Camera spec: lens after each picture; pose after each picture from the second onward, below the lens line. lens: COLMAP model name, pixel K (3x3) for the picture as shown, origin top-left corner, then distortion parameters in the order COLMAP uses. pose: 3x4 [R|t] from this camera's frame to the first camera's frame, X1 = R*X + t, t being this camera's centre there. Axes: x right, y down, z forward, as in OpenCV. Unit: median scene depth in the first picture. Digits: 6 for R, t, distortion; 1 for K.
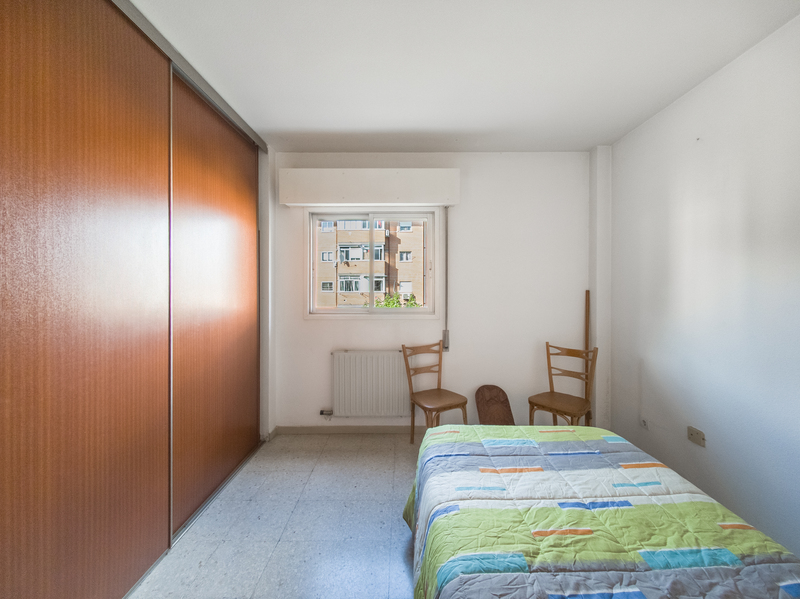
lens RADIAL K [[299.4, 0, 403.3], [0, 299.4, 290.4], [0, 0, 1]] dist [0.000777, 0.000101]
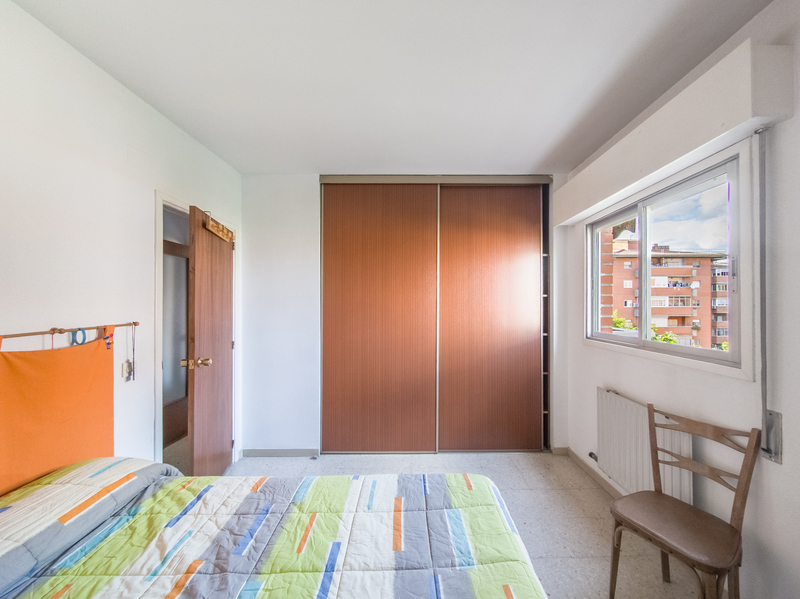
lens RADIAL K [[294.4, 0, 409.8], [0, 294.4, 301.7], [0, 0, 1]] dist [-0.000355, 0.000017]
pose [[-0.006297, -0.011086, -0.999919, 1.229514], [-0.004417, 0.999929, -0.011058, -0.037948], [0.999970, 0.004347, -0.006346, 1.032128]]
